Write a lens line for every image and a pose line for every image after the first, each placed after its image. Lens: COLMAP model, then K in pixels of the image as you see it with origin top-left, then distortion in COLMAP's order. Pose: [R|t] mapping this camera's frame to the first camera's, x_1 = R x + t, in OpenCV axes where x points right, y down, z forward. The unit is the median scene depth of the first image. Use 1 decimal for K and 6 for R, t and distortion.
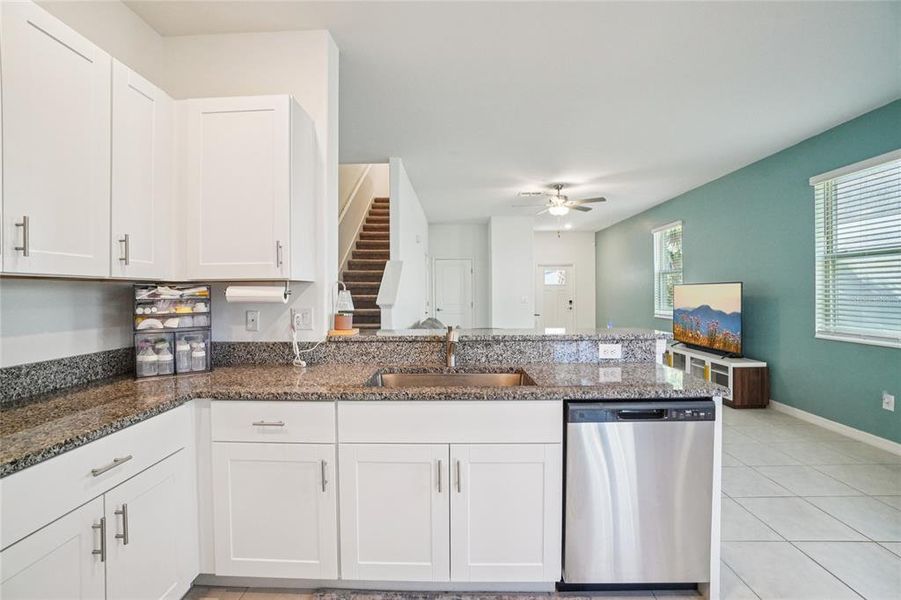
lens RADIAL K [[396.2, 0, 447.6], [0, 396.2, 294.2], [0, 0, 1]] dist [-0.054668, 0.020257]
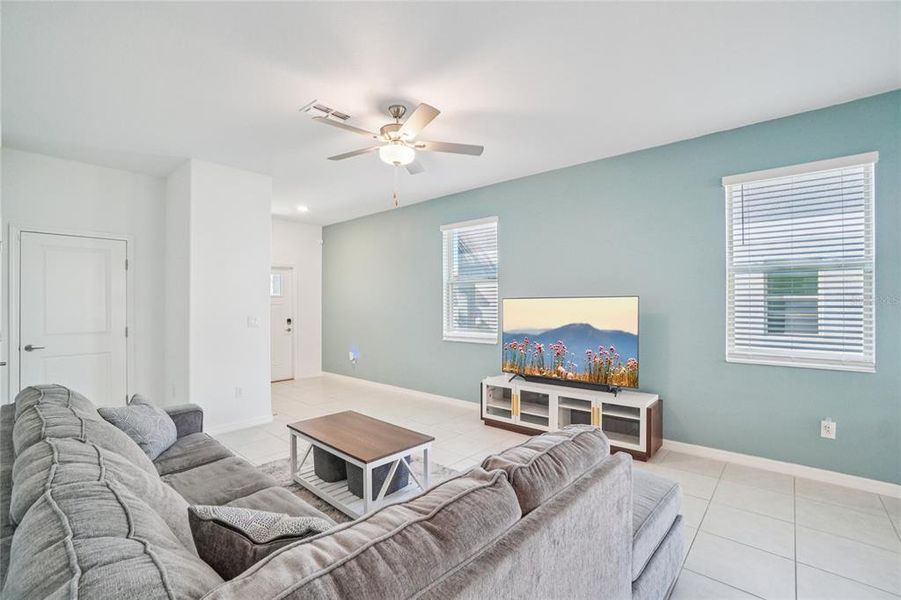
lens RADIAL K [[396.2, 0, 447.6], [0, 396.2, 294.2], [0, 0, 1]] dist [-0.054668, 0.020257]
pose [[0.641943, 0.024520, 0.766360, -0.084785], [0.001789, 0.999438, -0.033477, -0.007241], [-0.766750, 0.022861, 0.641538, 0.669837]]
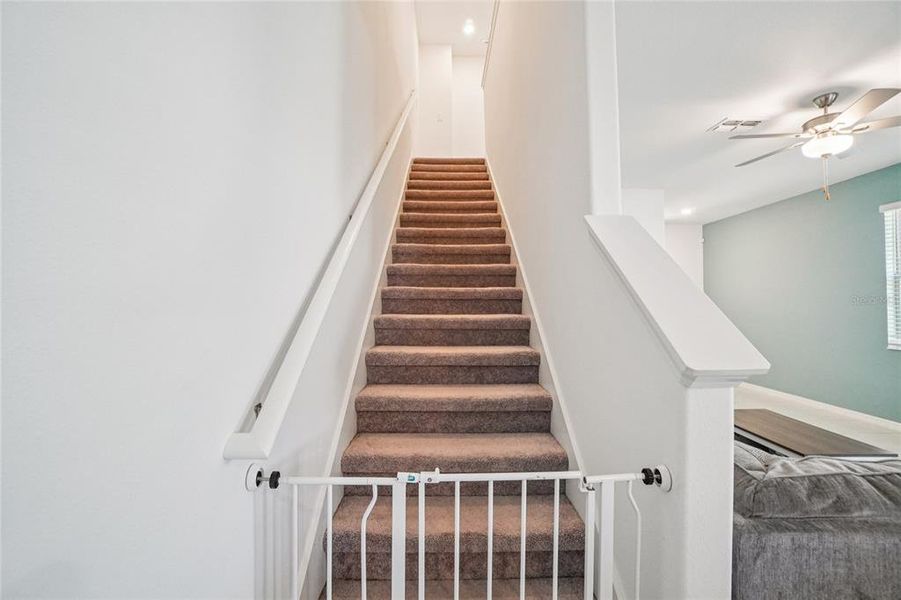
lens RADIAL K [[396.2, 0, 447.6], [0, 396.2, 294.2], [0, 0, 1]] dist [-0.054668, 0.020257]
pose [[0.999192, 0.008092, 0.039362, -0.246517], [-0.006976, 0.999572, -0.028399, -0.006602], [-0.039575, 0.028102, 0.998821, 0.584751]]
